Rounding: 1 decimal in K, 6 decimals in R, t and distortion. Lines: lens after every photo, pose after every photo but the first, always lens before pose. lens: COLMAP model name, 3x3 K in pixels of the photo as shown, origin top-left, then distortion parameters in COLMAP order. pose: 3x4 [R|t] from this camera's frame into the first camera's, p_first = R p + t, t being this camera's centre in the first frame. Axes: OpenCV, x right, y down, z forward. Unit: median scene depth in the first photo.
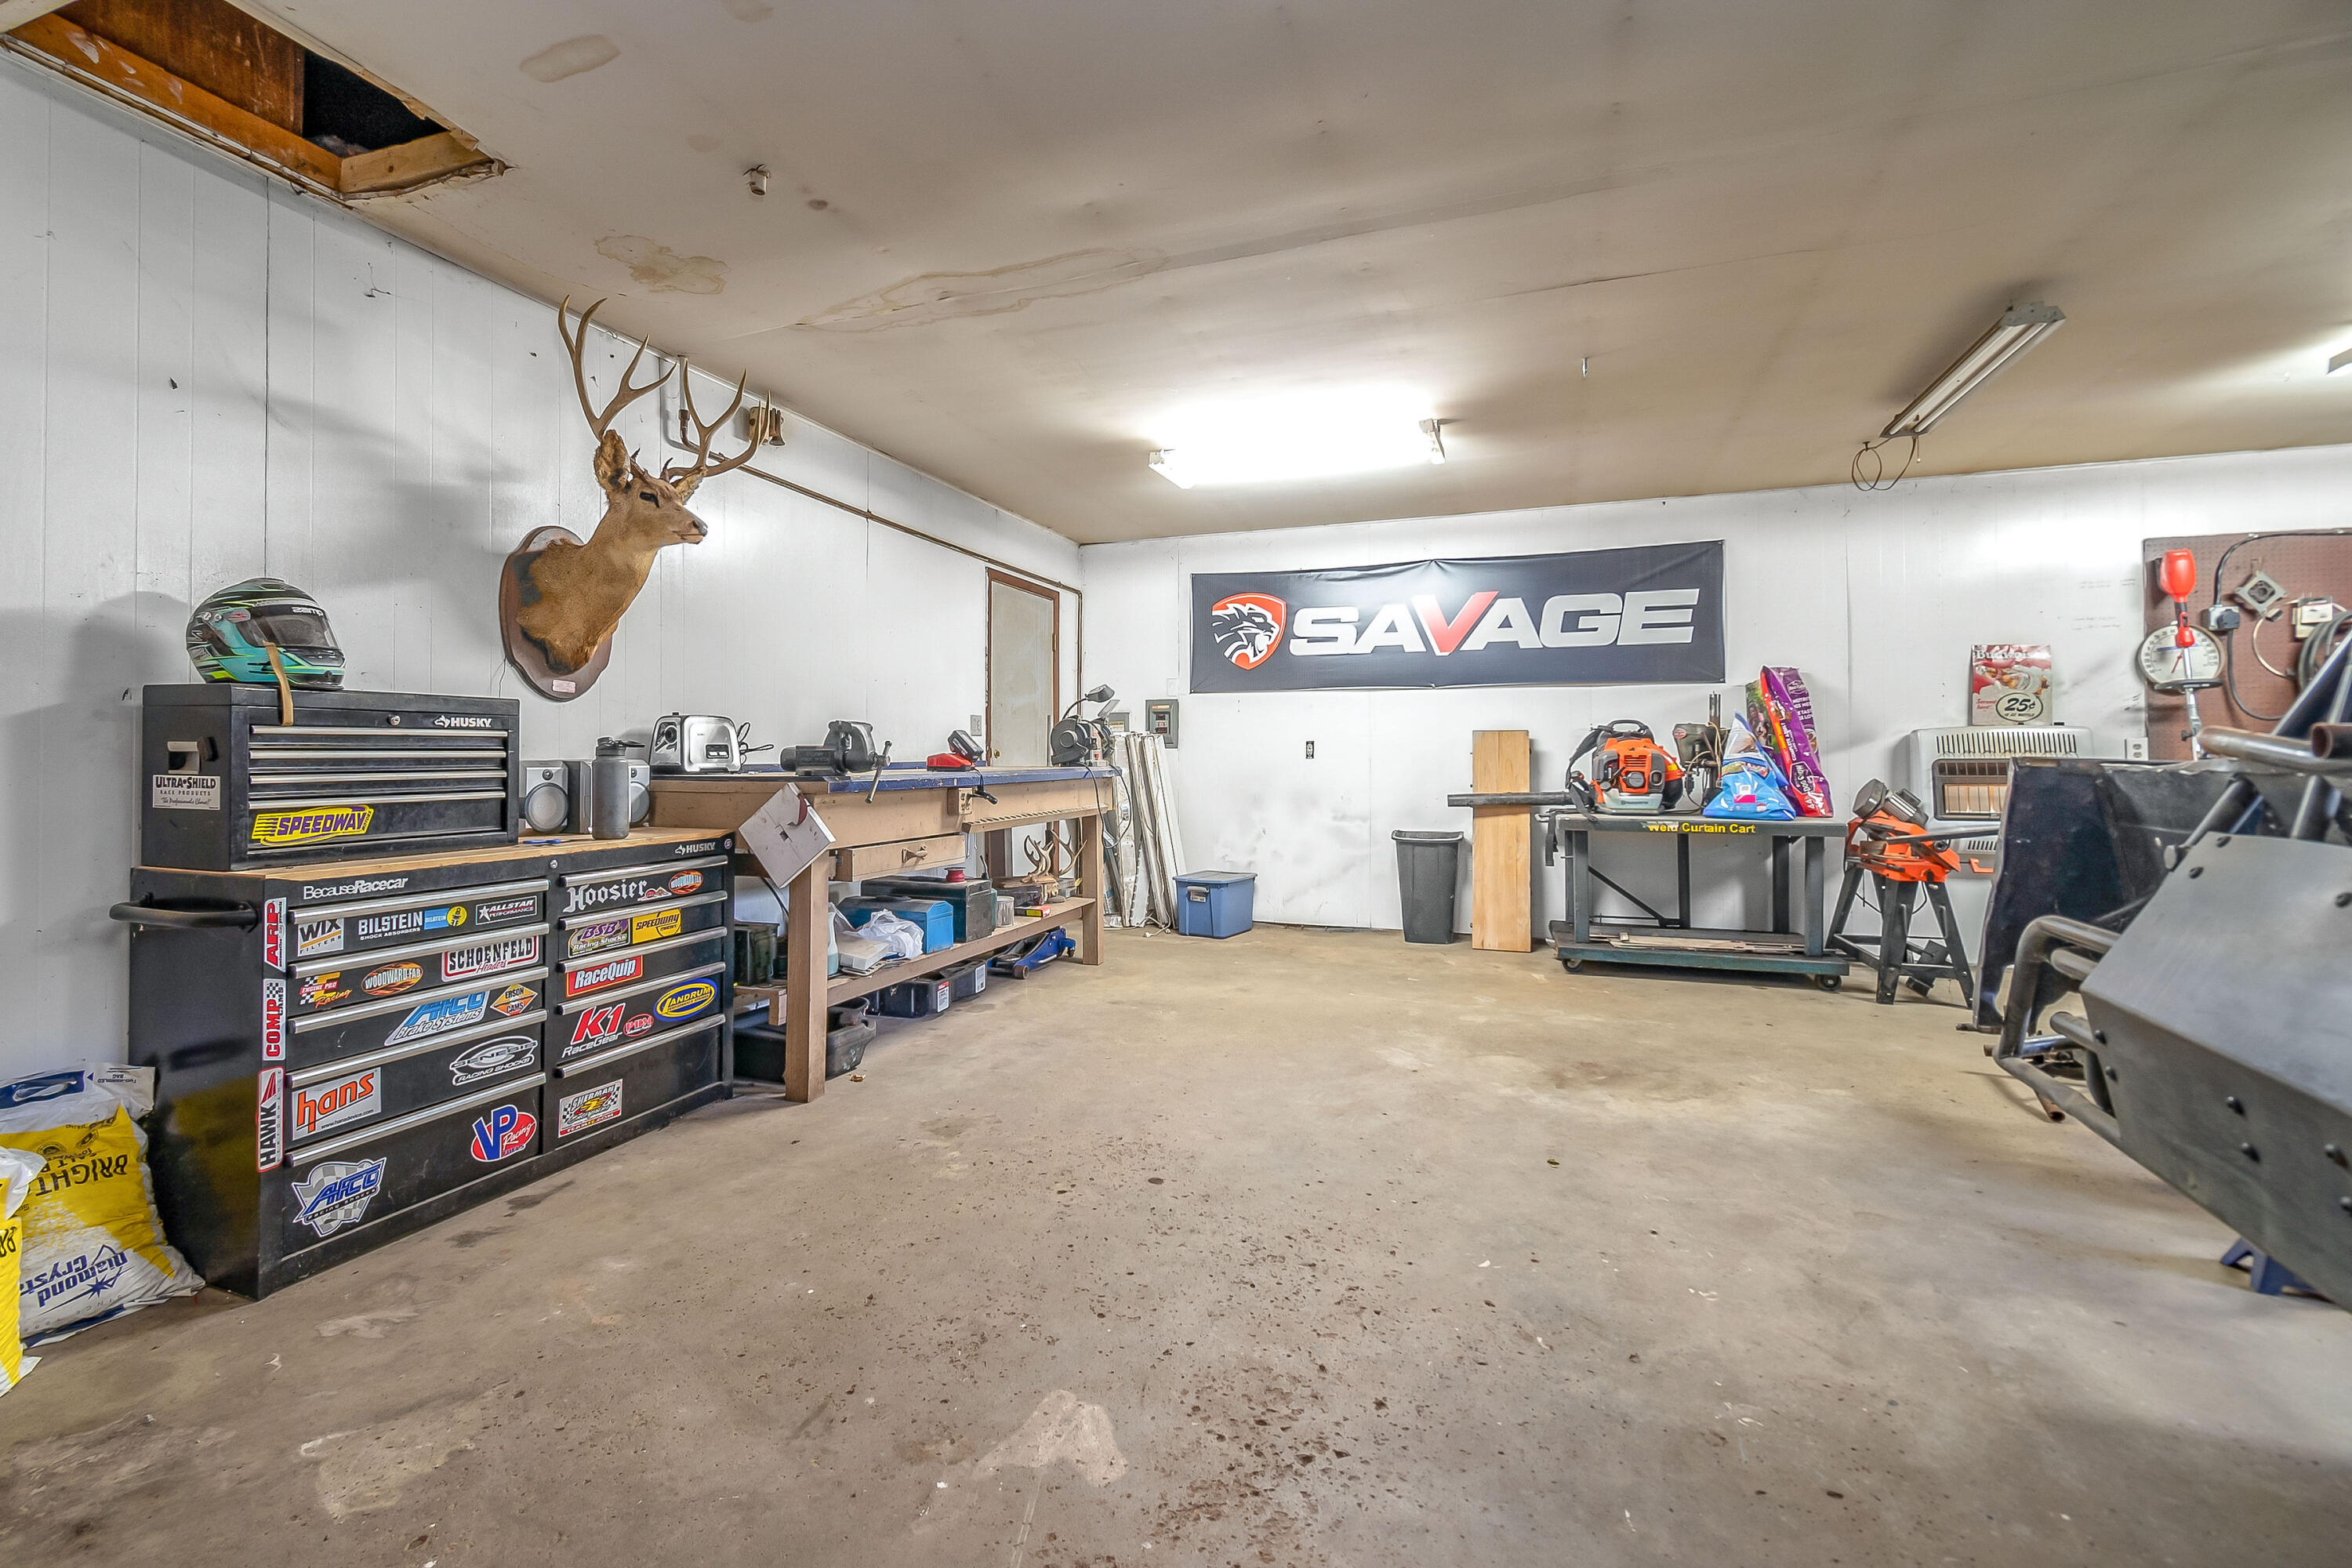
lens RADIAL K [[1036.5, 0, 1127.2], [0, 1036.5, 749.8], [0, 0, 1]] dist [0.001438, -0.004514]
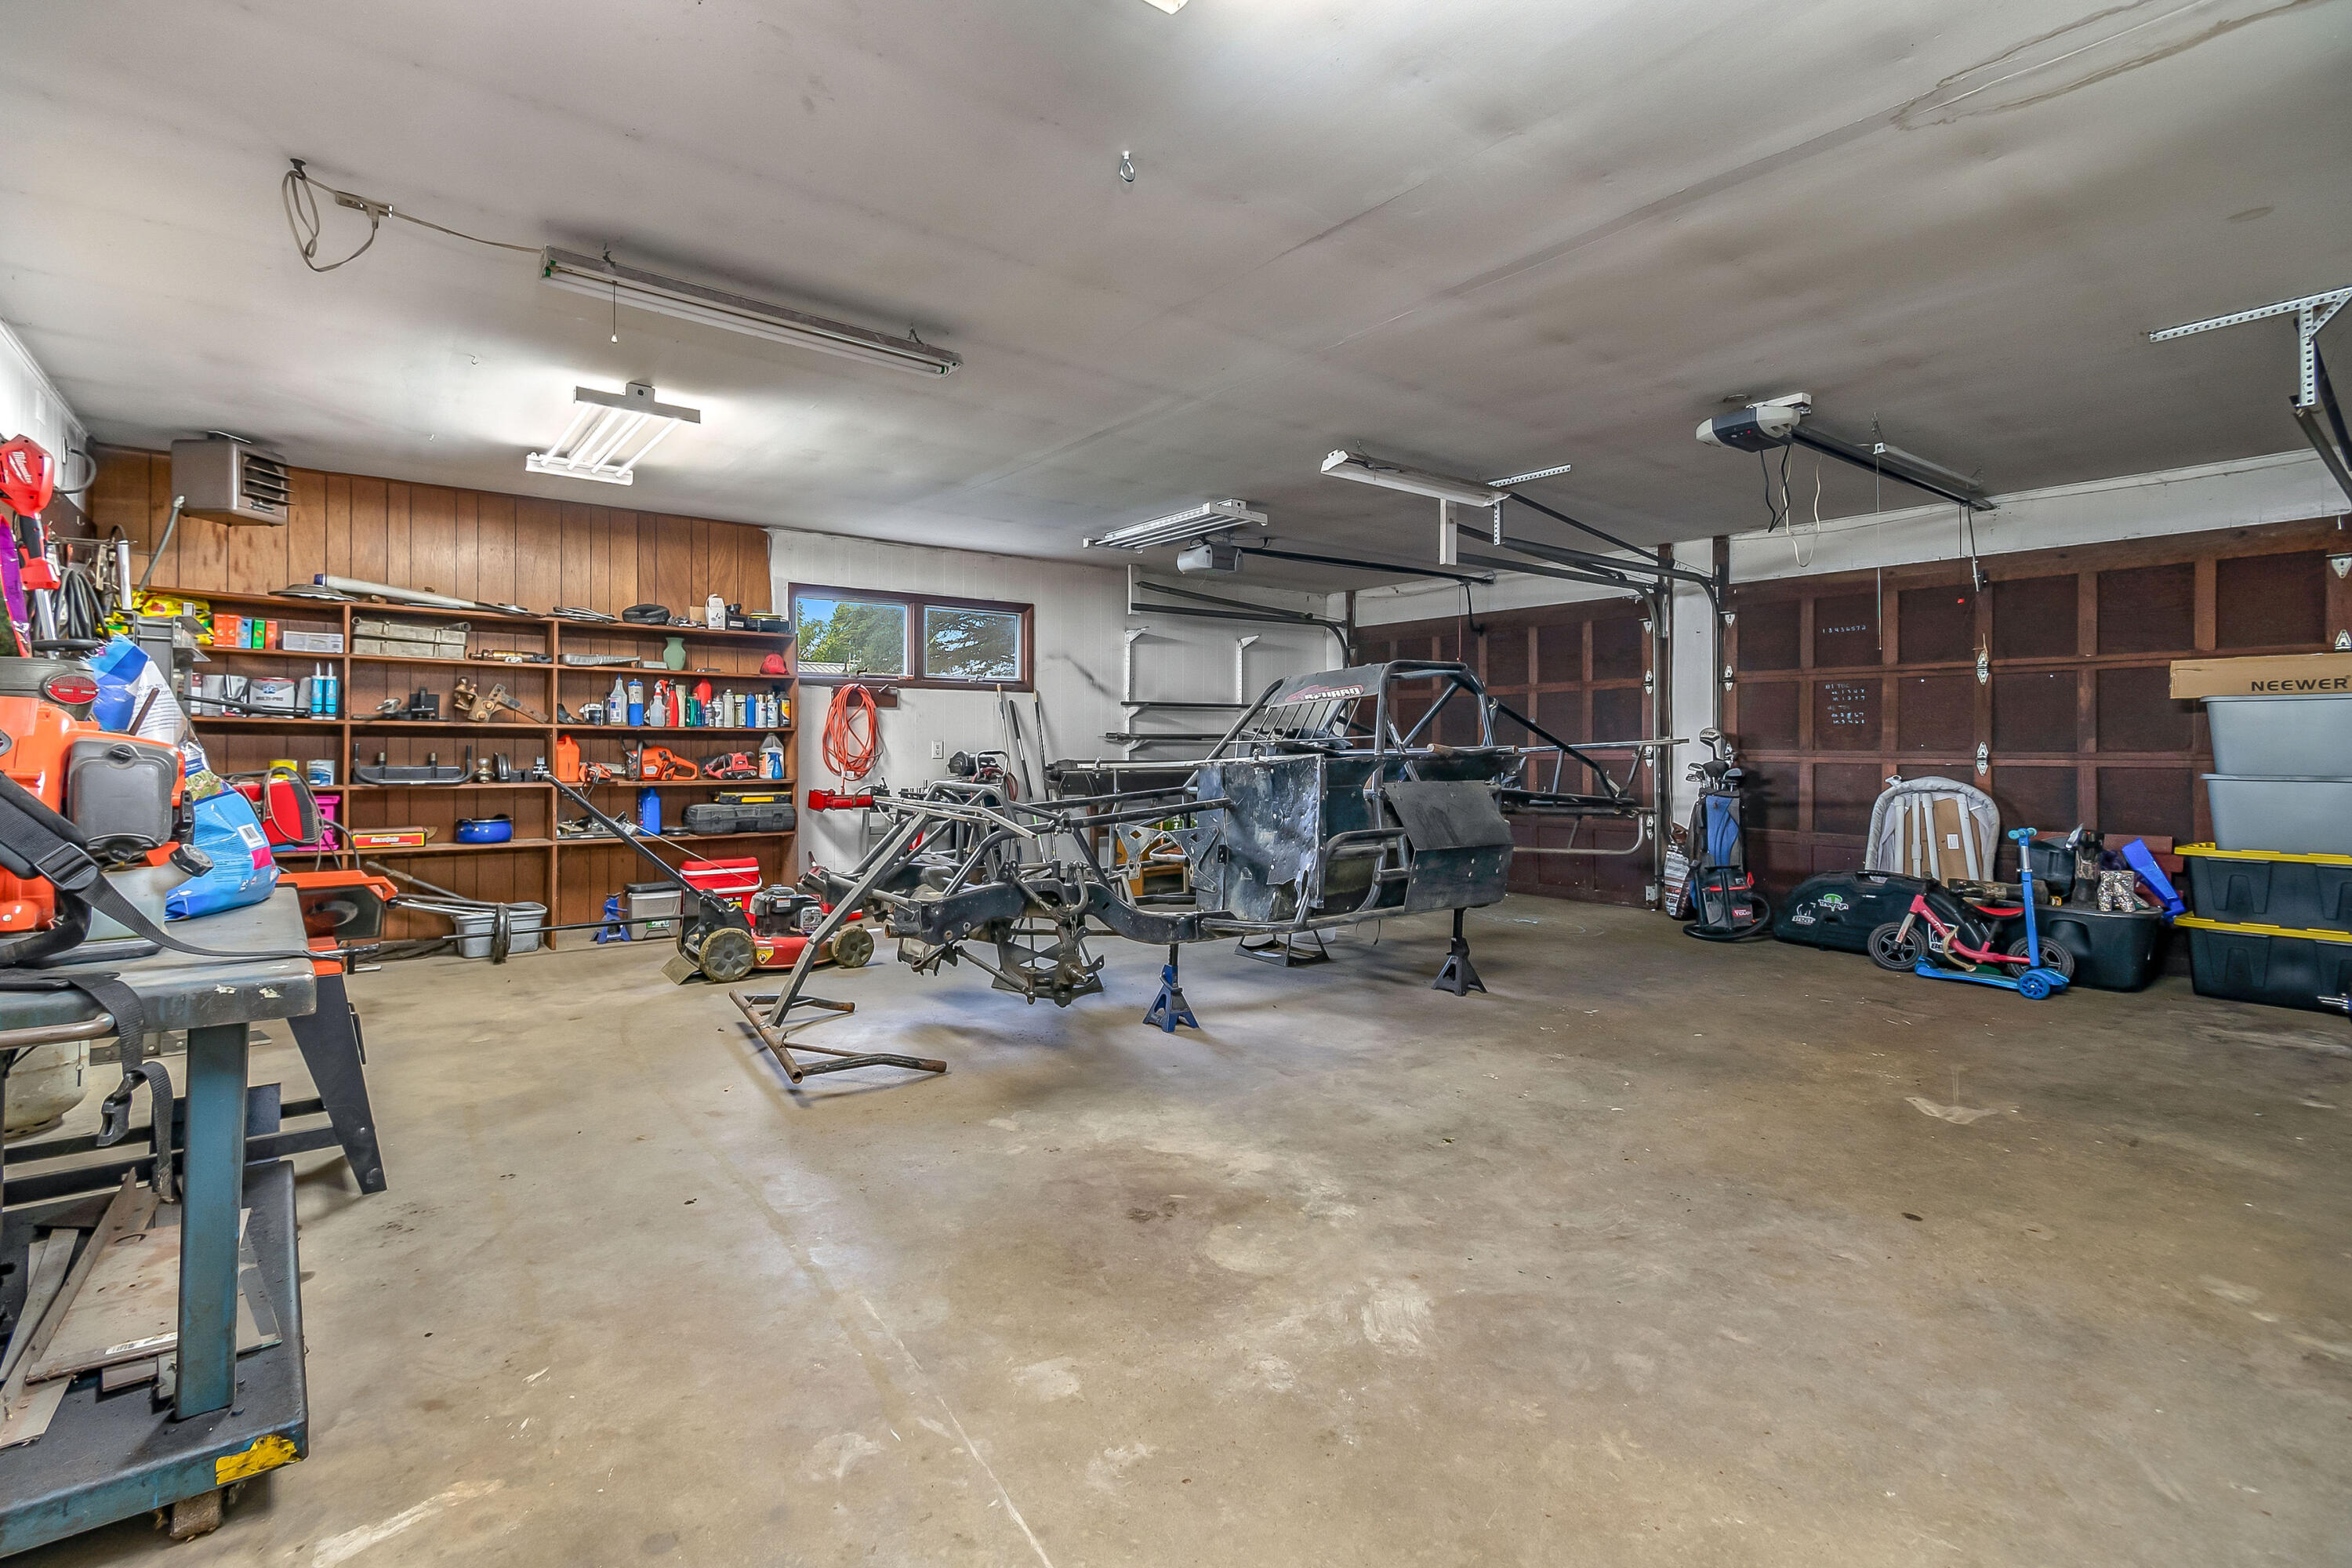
lens RADIAL K [[1036.5, 0, 1127.2], [0, 1036.5, 749.8], [0, 0, 1]] dist [0.001438, -0.004514]
pose [[-0.845227, -0.006284, 0.534370, 0.114223], [-0.006235, 0.999979, 0.001897, -0.000377], [-0.534371, -0.001728, -0.845248, 1.900842]]
